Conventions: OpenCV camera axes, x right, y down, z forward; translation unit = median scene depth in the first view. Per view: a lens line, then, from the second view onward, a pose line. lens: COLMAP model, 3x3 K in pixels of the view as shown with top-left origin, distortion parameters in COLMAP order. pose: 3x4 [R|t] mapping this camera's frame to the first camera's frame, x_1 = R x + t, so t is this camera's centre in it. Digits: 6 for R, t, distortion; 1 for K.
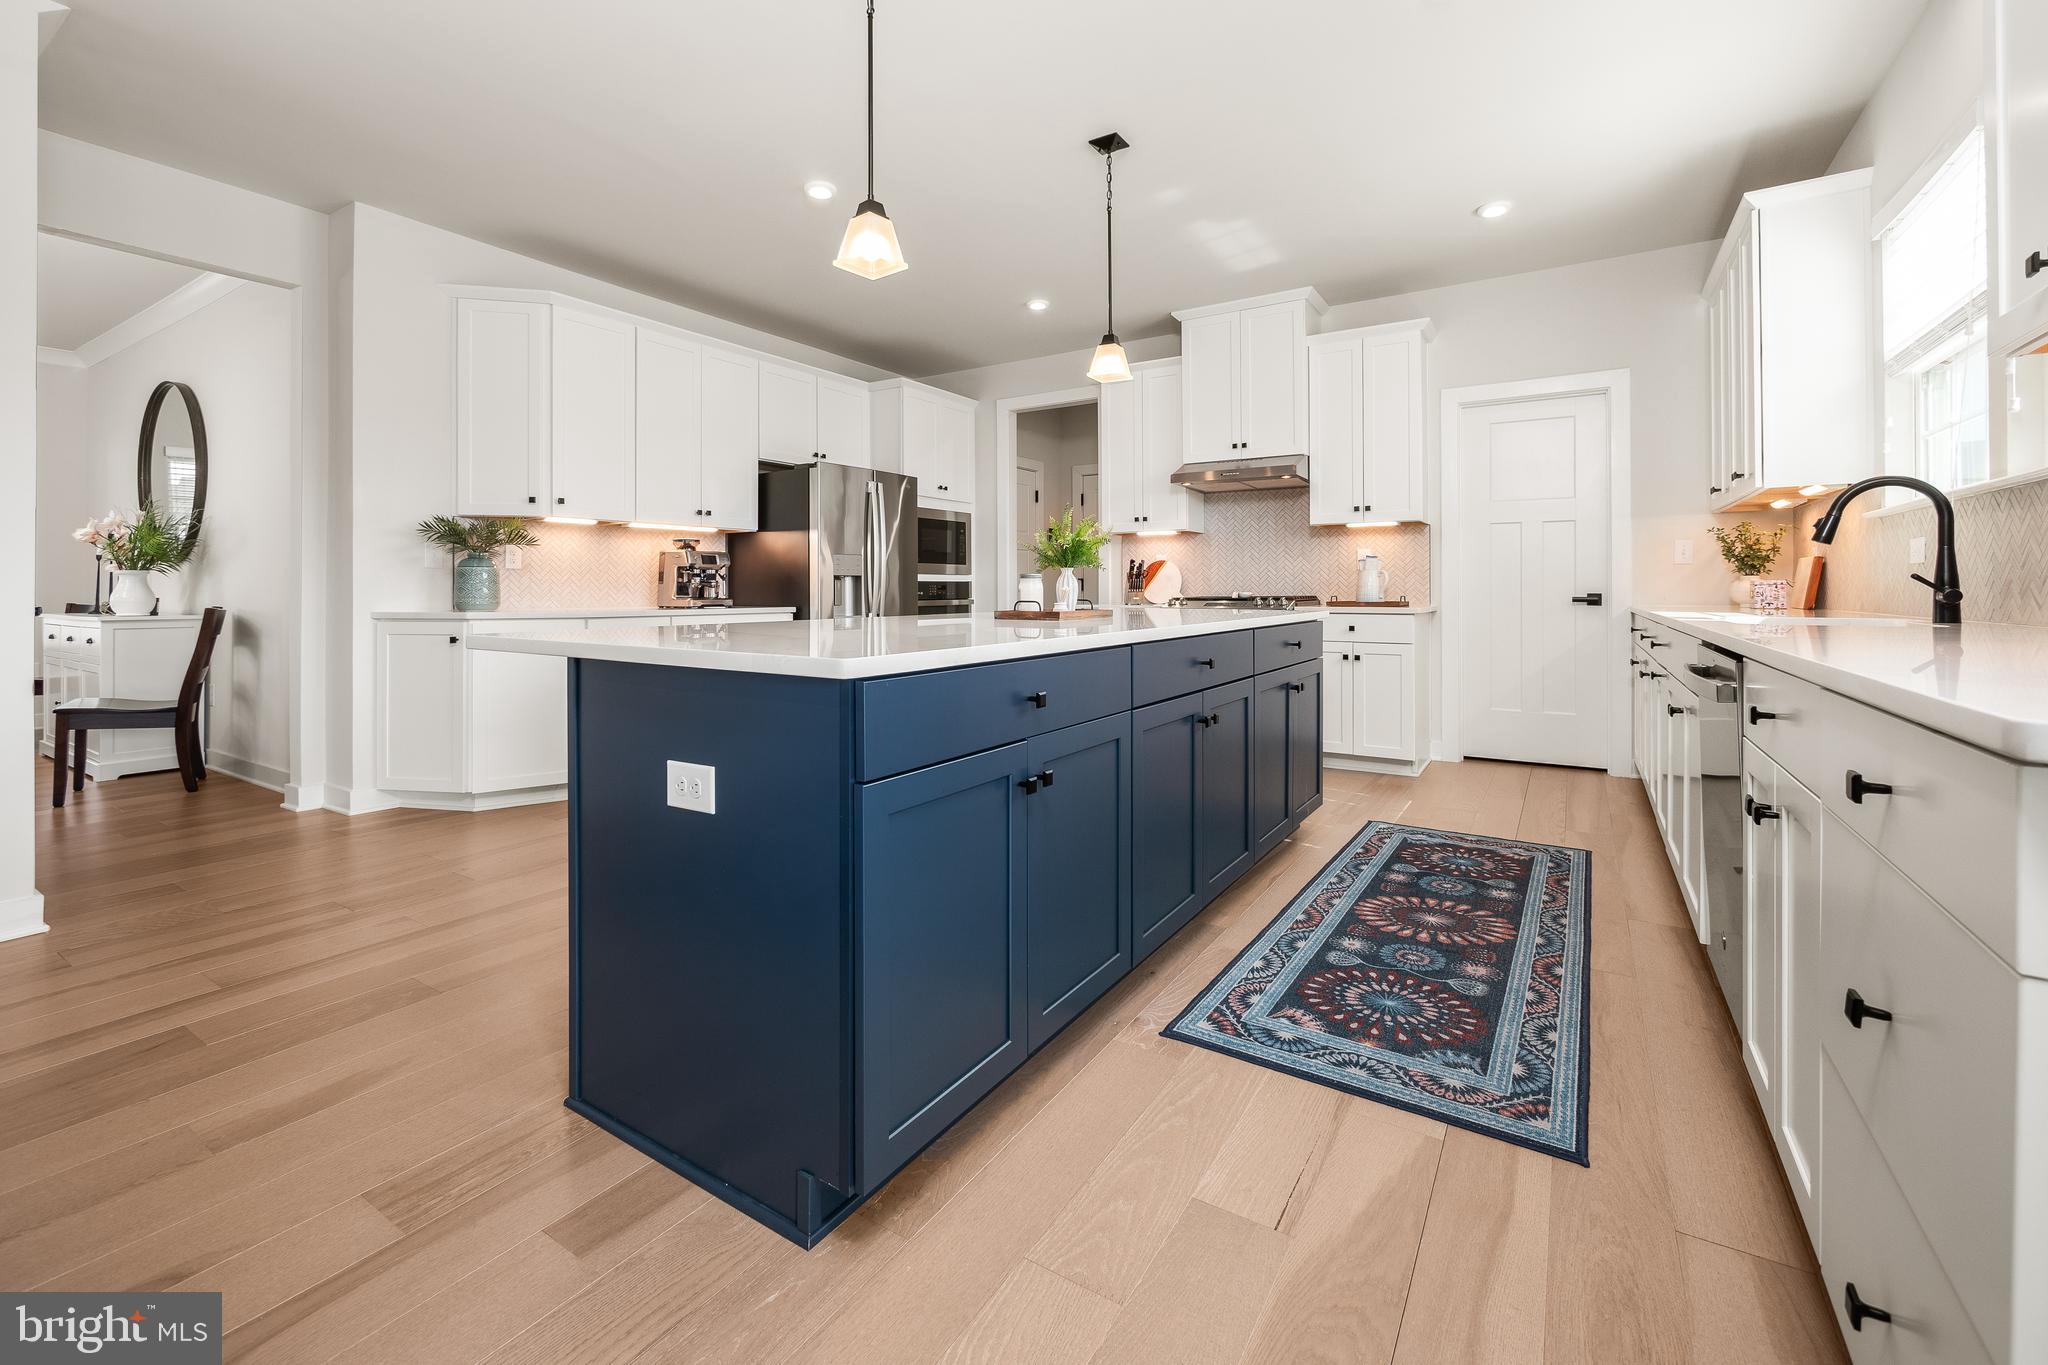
lens RADIAL K [[863.1, 0, 1038.8], [0, 863.1, 583.7], [0, 0, 1]] dist [-0.007093, 0.001760]
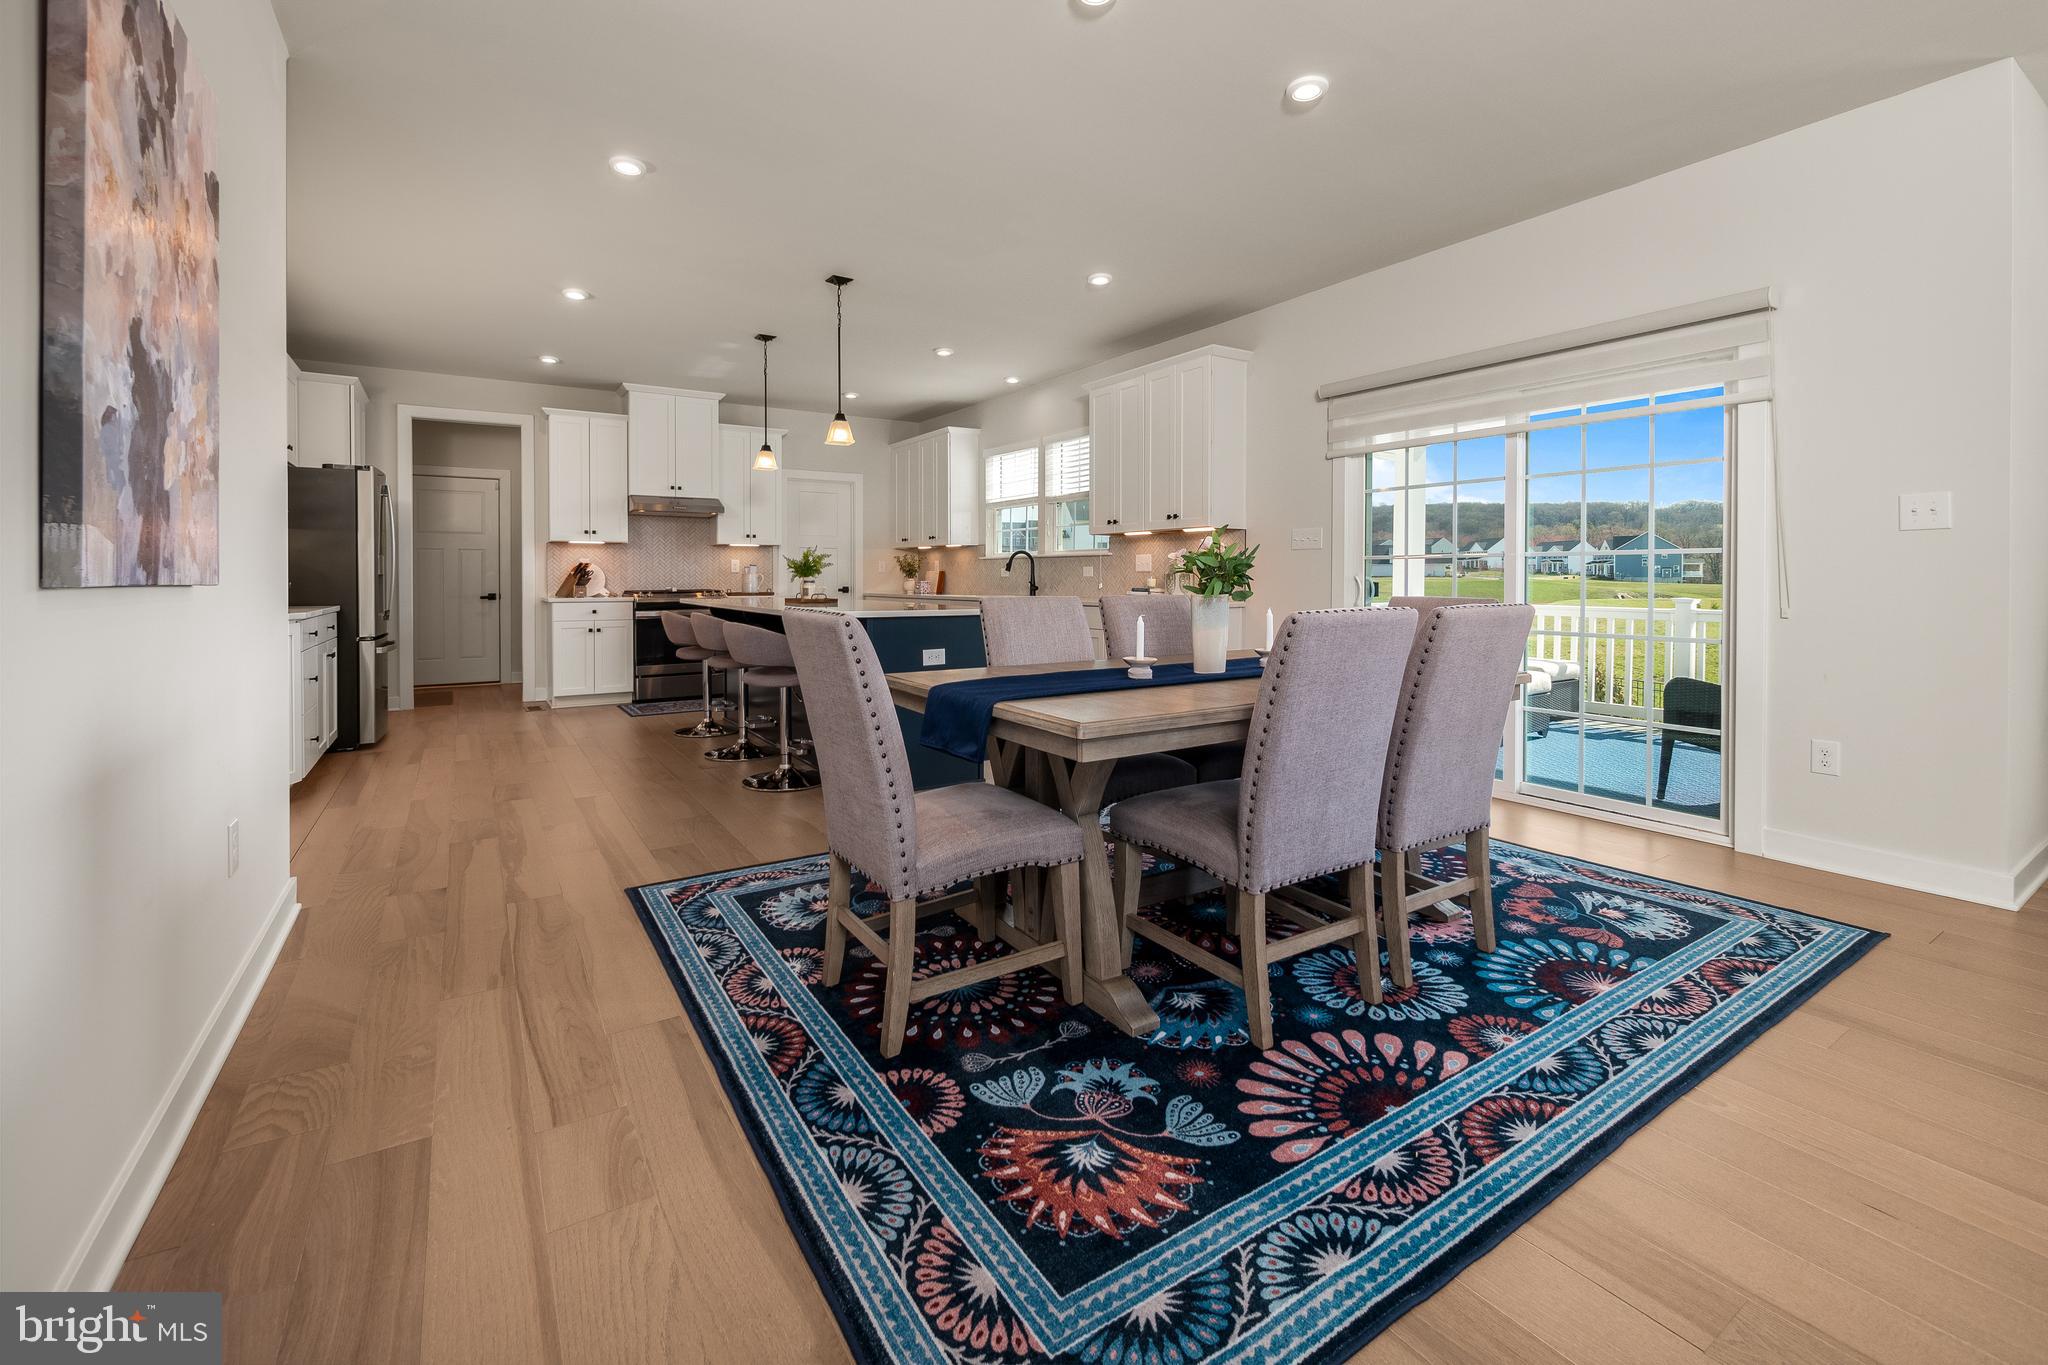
lens RADIAL K [[863.1, 0, 1002.5], [0, 863.1, 586.7], [0, 0, 1]] dist [-0.007093, 0.001760]
pose [[0.435806, -0.008168, 0.900004, -0.851461], [-0.004309, 0.999928, 0.011162, -0.010628], [-0.900030, -0.008742, 0.435739, -0.142100]]
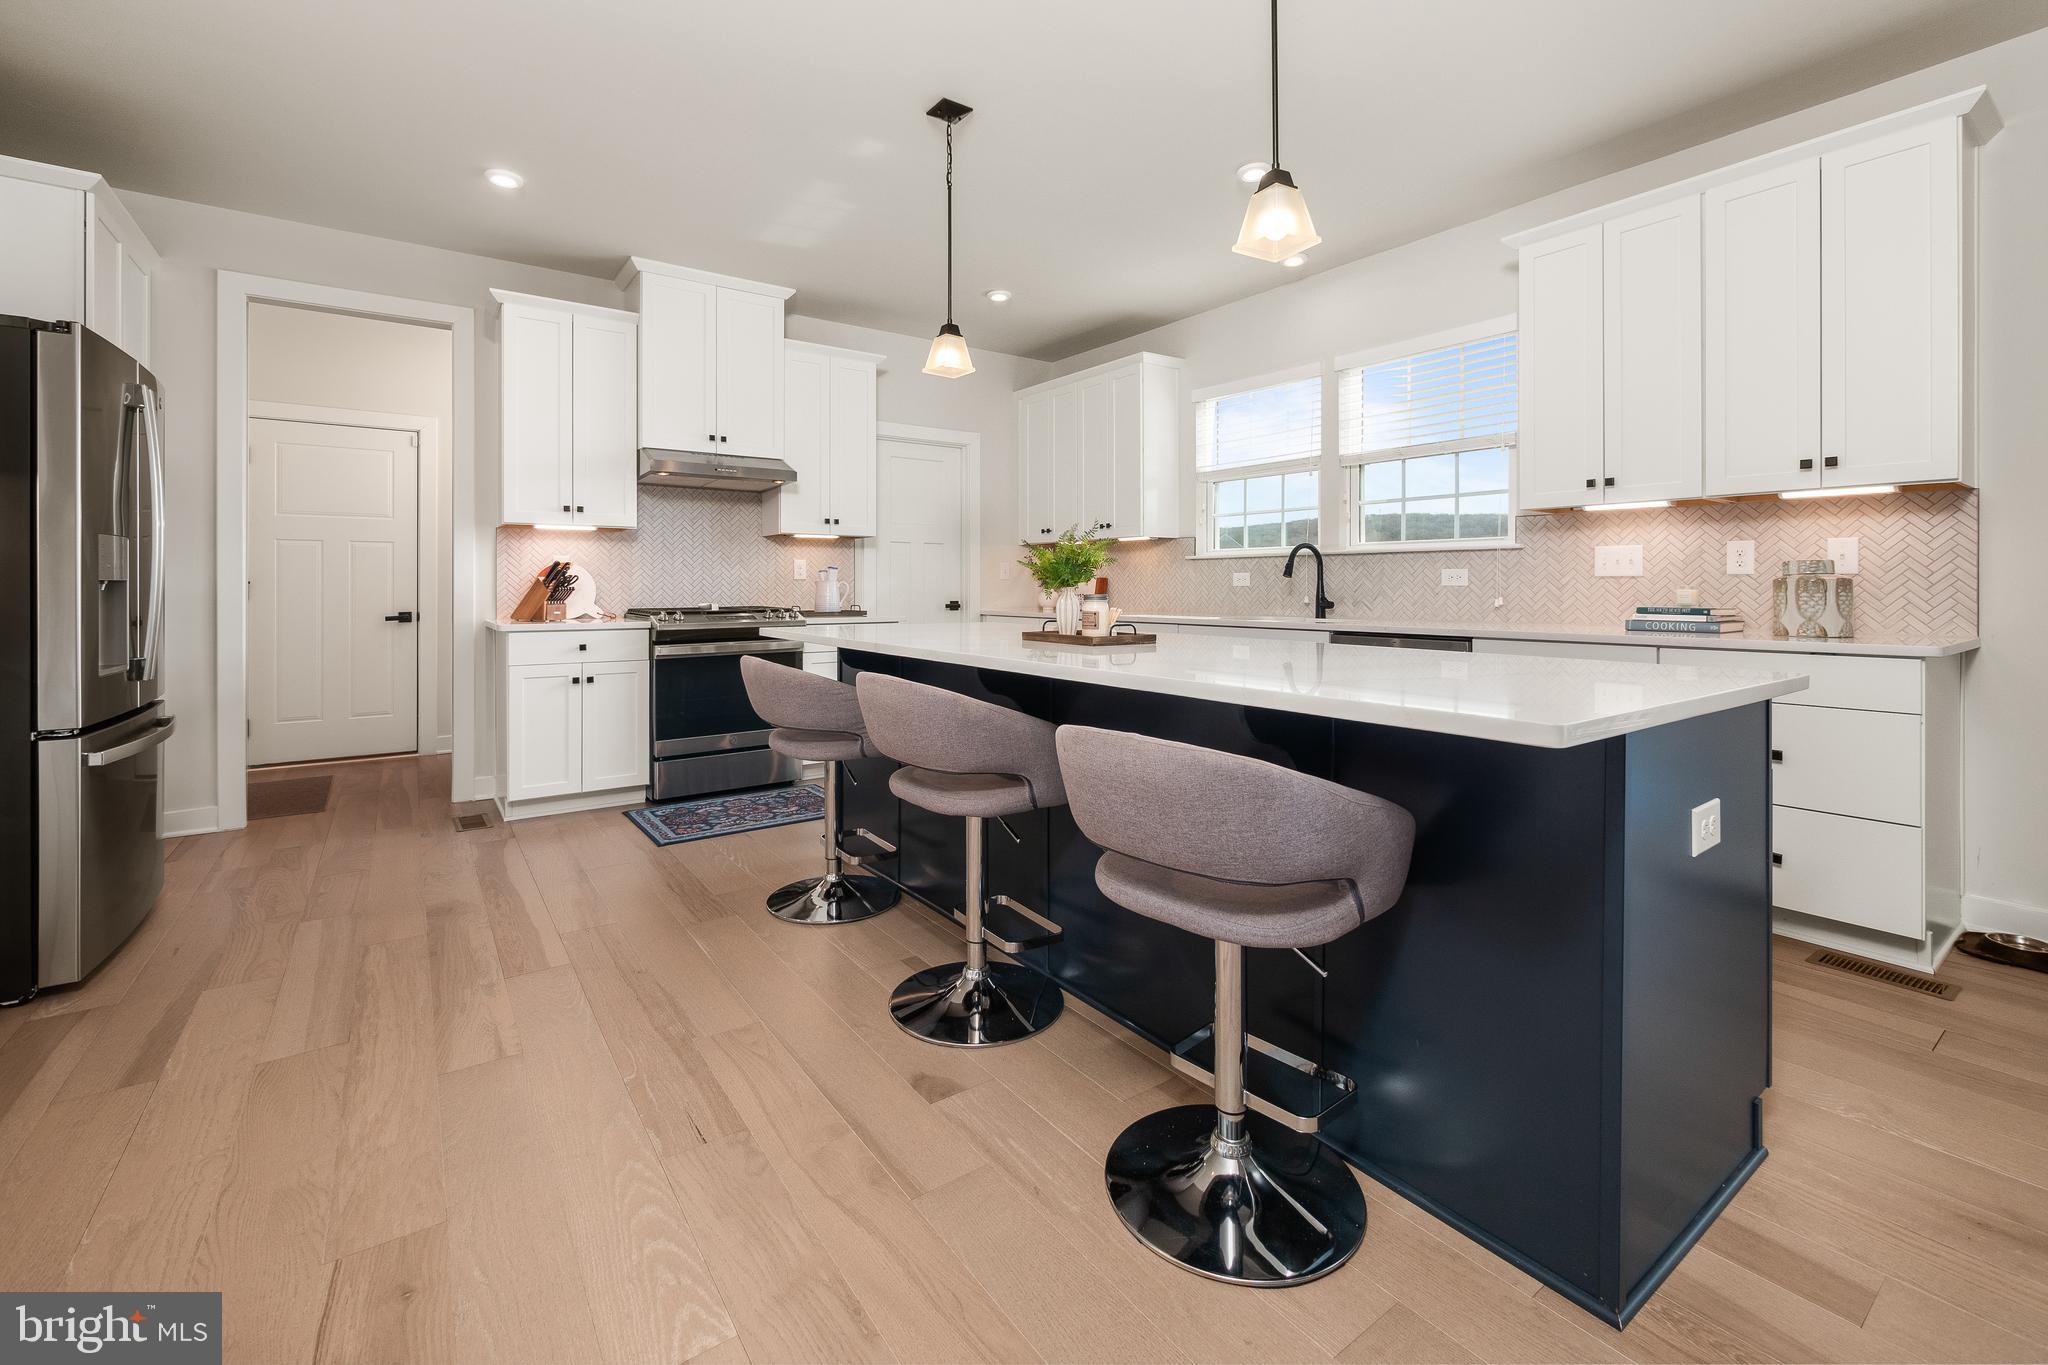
lens RADIAL K [[863.1, 0, 1006.2], [0, 863.1, 592.2], [0, 0, 1]] dist [-0.007093, 0.001760]
pose [[0.387241, -0.004495, 0.921968, -0.470099], [-0.005508, 0.999959, 0.007189, -0.010324], [-0.921962, -0.007862, 0.387200, 0.384890]]
